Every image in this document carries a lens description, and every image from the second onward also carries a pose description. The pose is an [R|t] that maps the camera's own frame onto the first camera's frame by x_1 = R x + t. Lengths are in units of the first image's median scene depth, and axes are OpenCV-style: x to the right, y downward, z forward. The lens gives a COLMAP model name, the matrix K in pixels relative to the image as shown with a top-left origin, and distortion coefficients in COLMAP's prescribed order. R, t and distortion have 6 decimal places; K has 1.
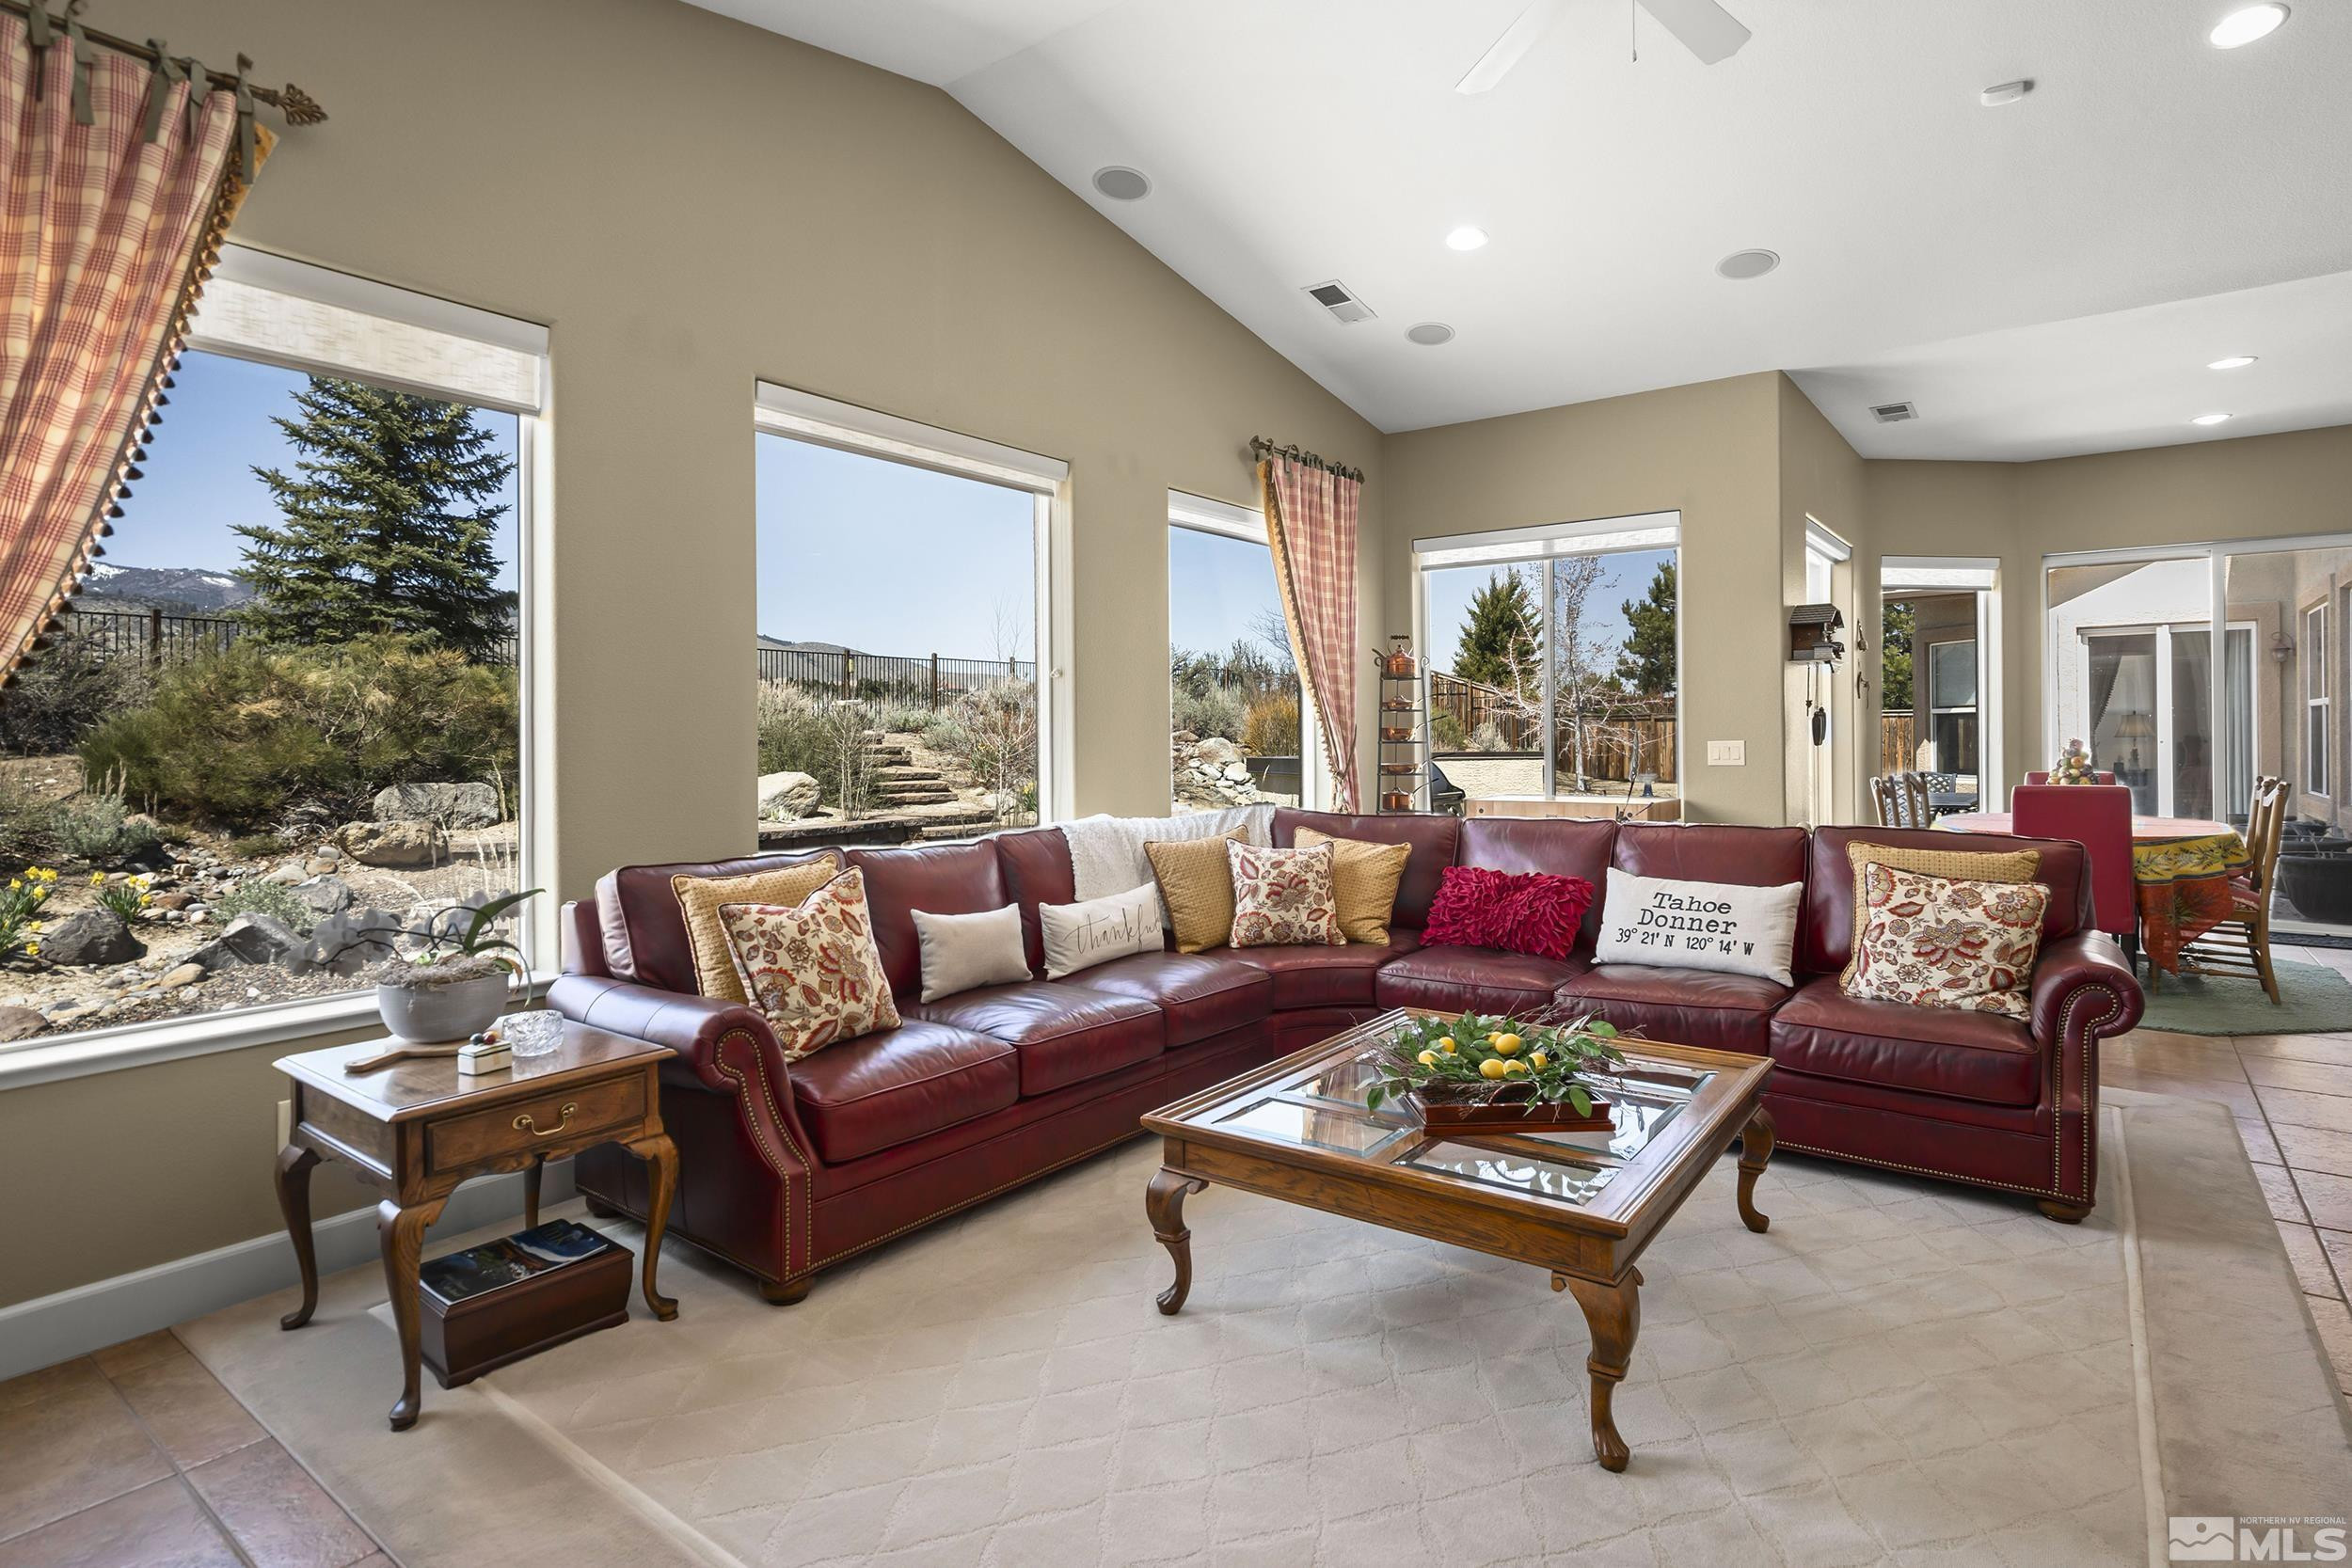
lens RADIAL K [[1190.1, 0, 1171.3], [0, 1190.1, 735.1], [0, 0, 1]] dist [-0.001027, -0.000179]
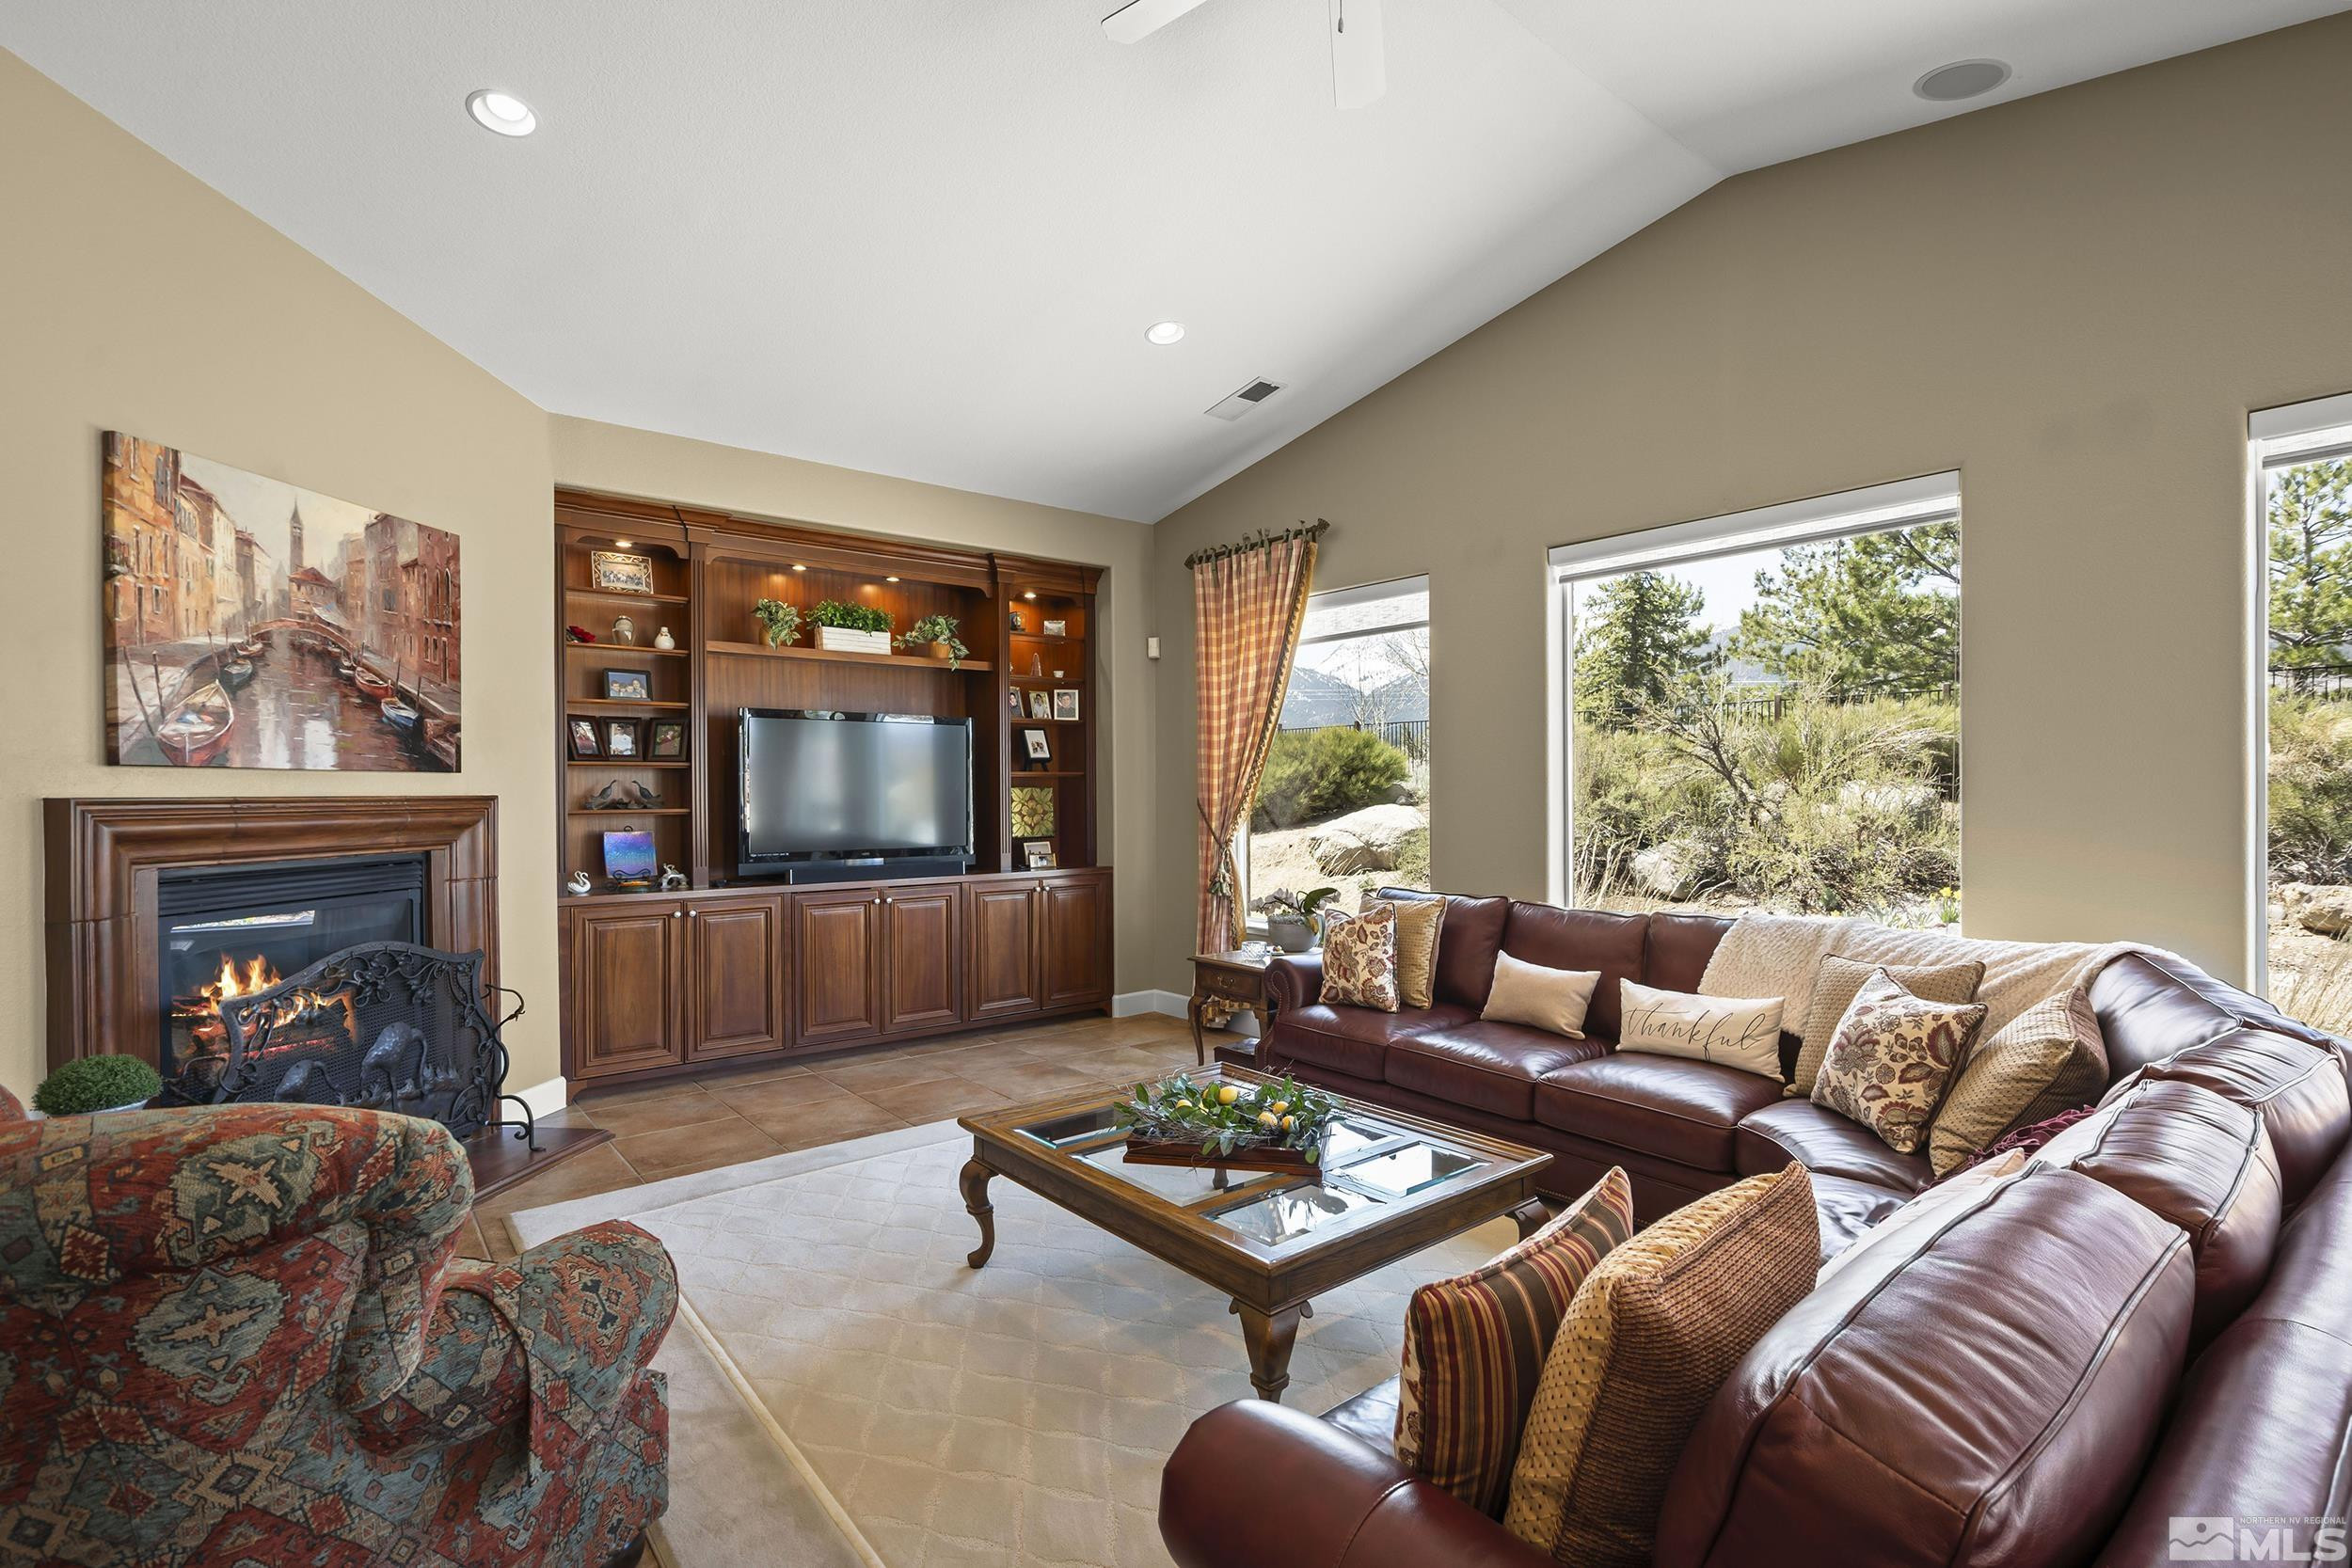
lens RADIAL K [[1102.4, 0, 1175.3], [0, 1102.4, 799.3], [0, 0, 1]] dist [-0.003020, 0.000885]
pose [[-0.239170, 0.017234, -0.970825, 0.918290], [0.008550, 0.999841, 0.015643, -0.035696], [0.970940, -0.004559, -0.239280, 0.839761]]
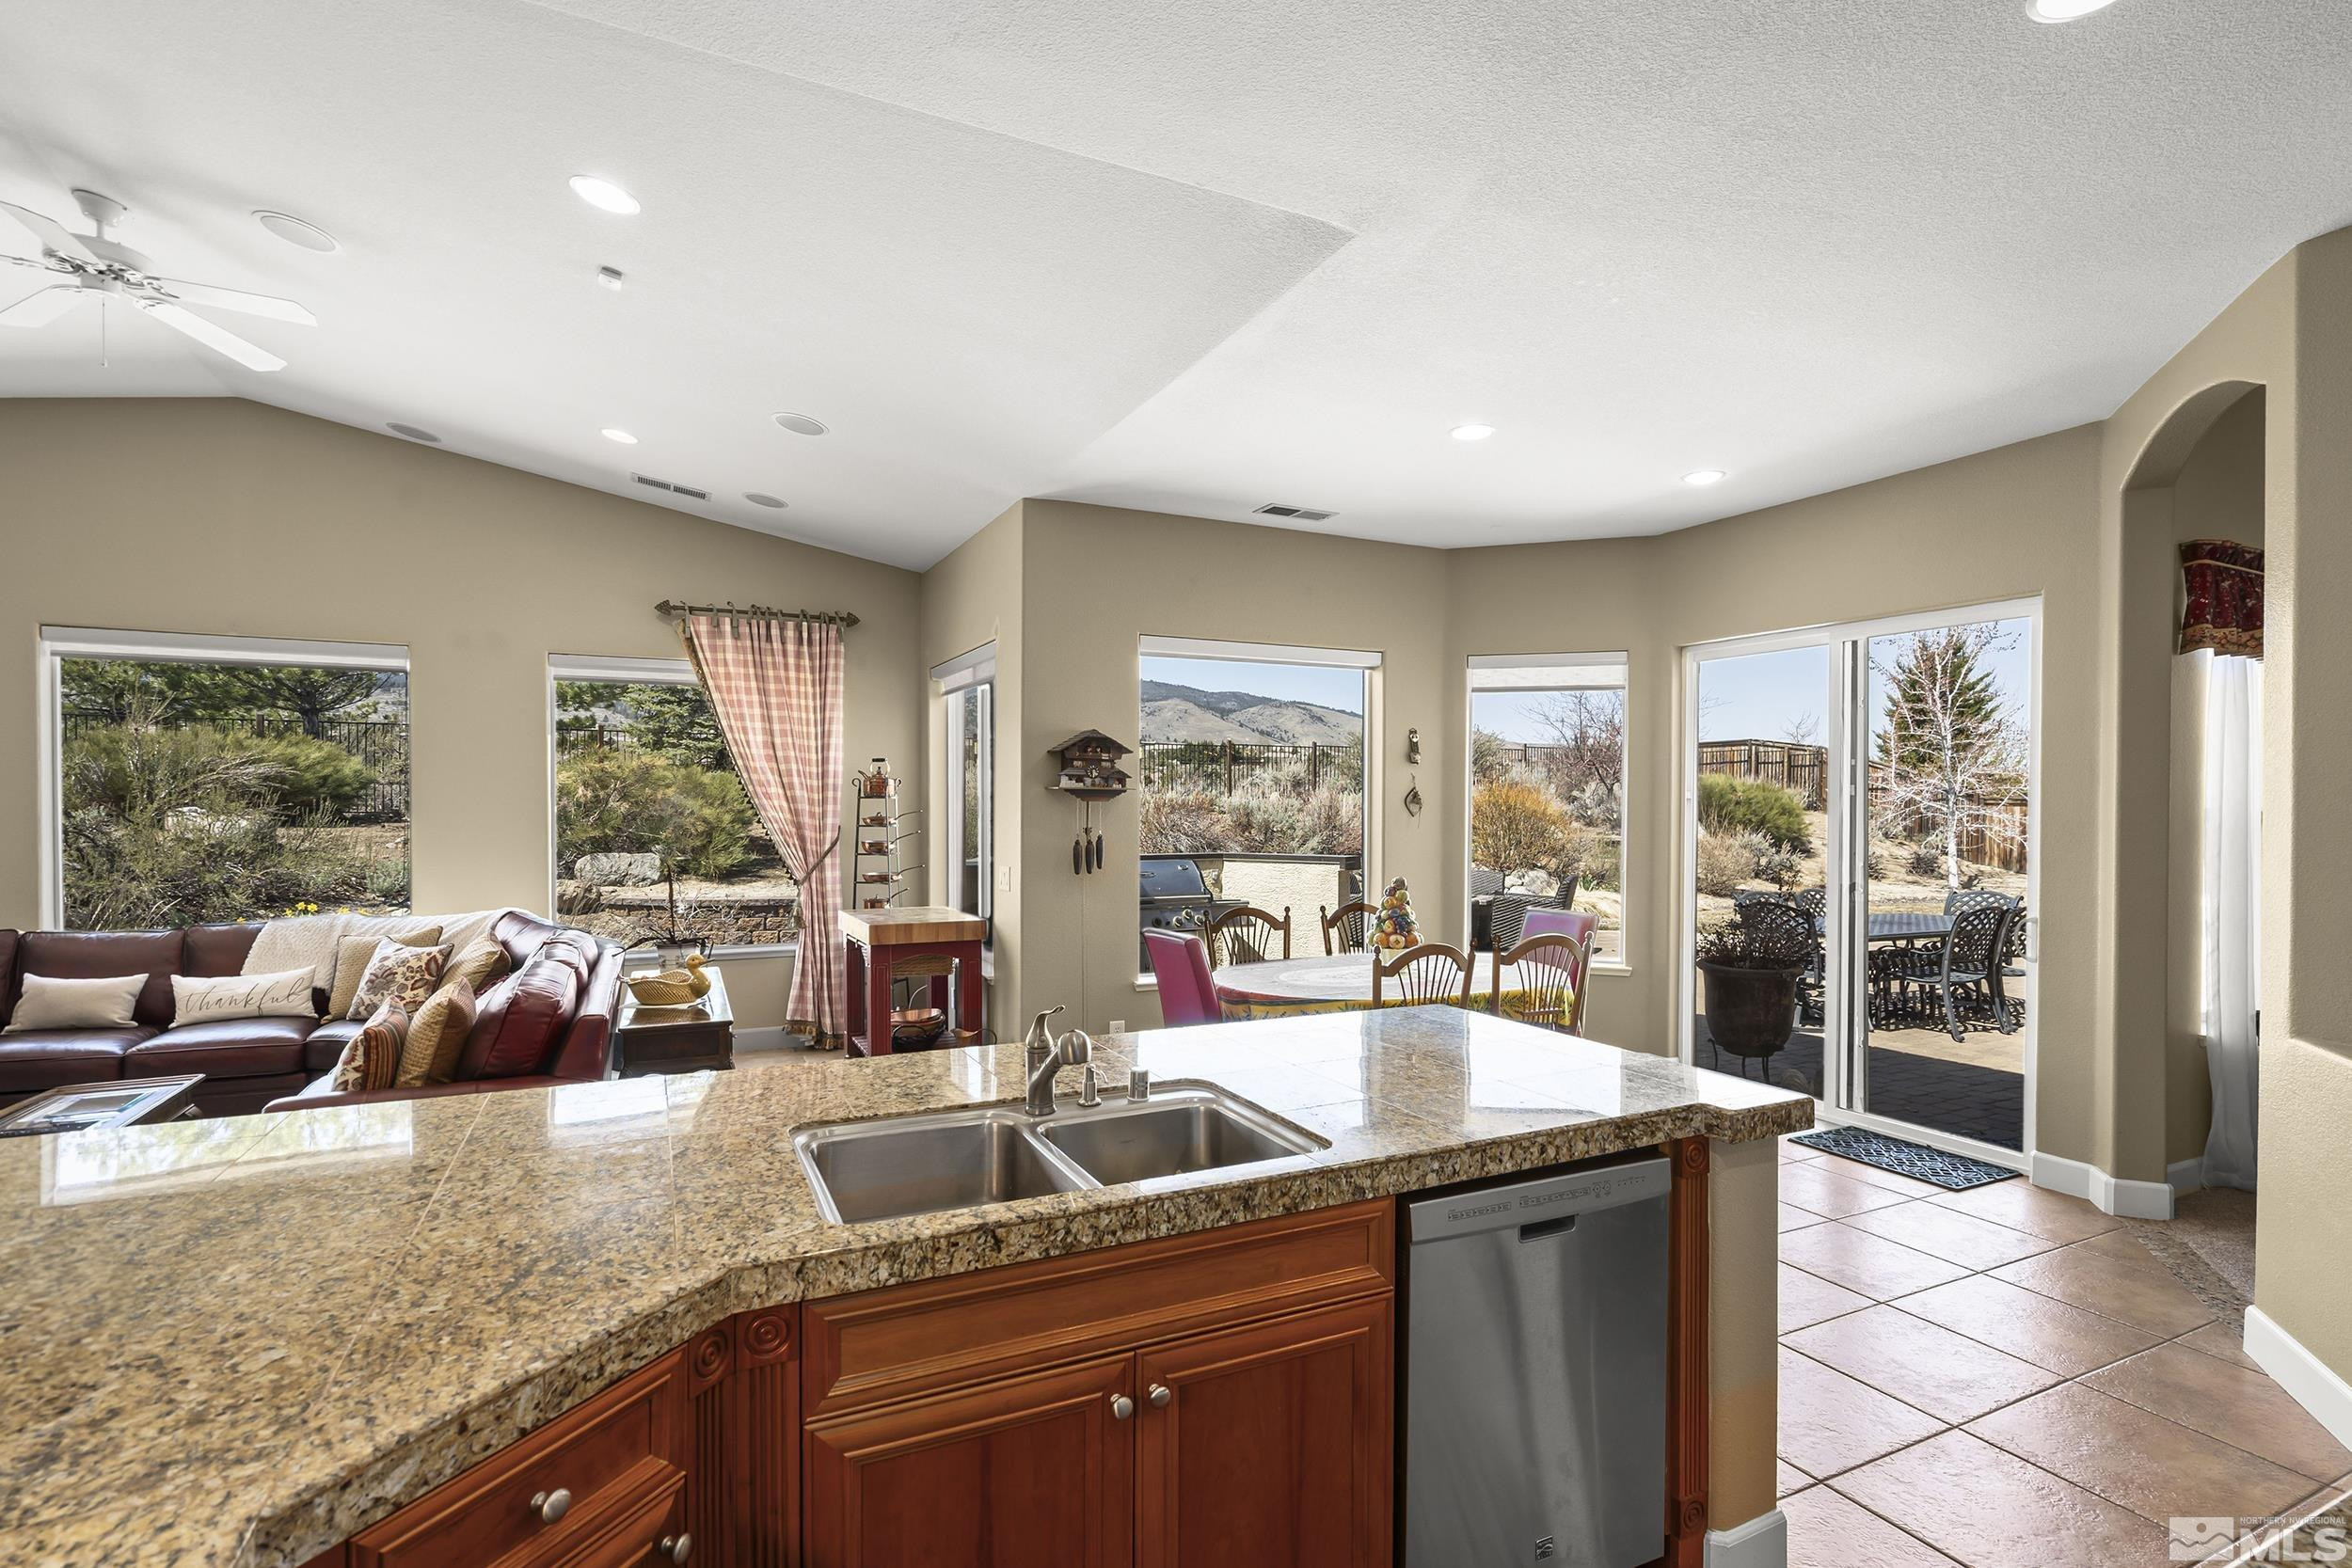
lens RADIAL K [[1102.4, 0, 1210.4], [0, 1102.4, 812.7], [0, 0, 1]] dist [-0.003020, 0.000885]
pose [[0.900483, 0.014536, -0.434648, 1.572519], [-0.010244, 0.999873, 0.012216, -0.082567], [0.434770, -0.006548, 0.900518, 0.346845]]
